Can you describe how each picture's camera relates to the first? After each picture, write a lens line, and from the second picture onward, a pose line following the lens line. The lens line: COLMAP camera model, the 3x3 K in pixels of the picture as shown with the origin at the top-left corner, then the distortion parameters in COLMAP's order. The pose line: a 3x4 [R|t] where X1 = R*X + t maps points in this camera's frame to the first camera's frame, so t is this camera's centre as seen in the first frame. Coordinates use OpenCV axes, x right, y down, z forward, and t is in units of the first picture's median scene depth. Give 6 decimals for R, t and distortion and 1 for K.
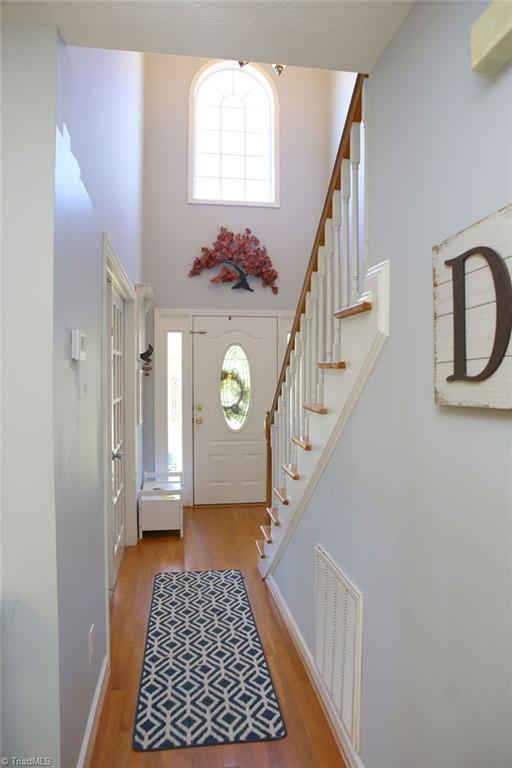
lens RADIAL K [[529.9, 0, 261.0], [0, 529.9, 382.3], [0, 0, 1]] dist [-0.093212, 0.061819]
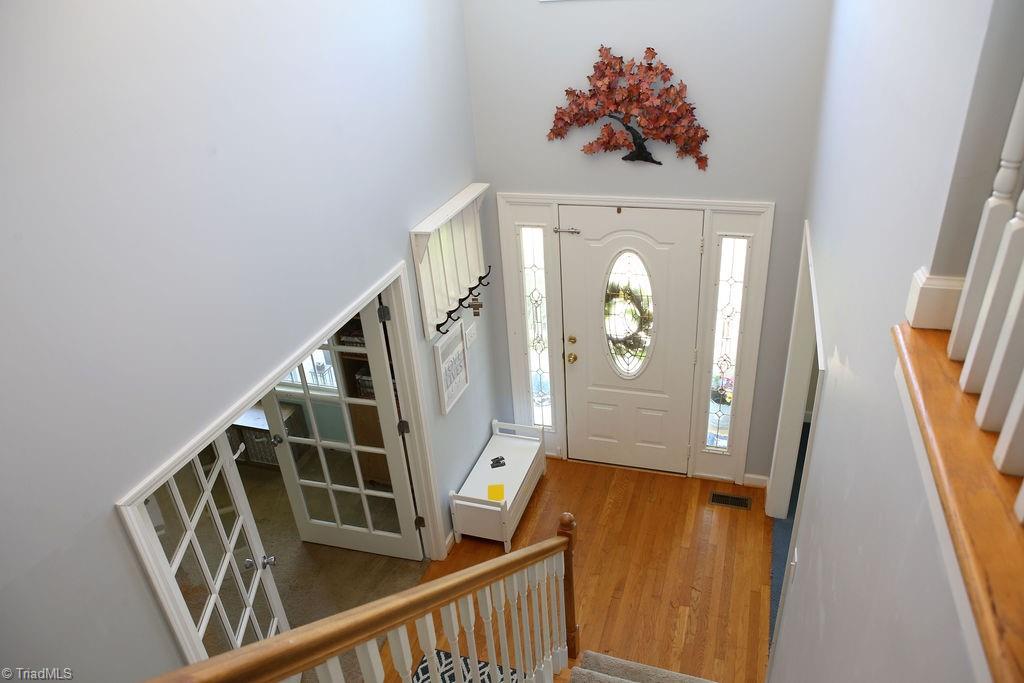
lens RADIAL K [[706.5, 0, 514.0], [0, 706.5, 342.6], [0, 0, 1]] dist [-0.093212, 0.061819]
pose [[0.886906, 0.165617, -0.431241, 0.198253], [0.054864, 0.889152, 0.454311, -0.352066], [0.458681, -0.426591, 0.779508, 0.284953]]
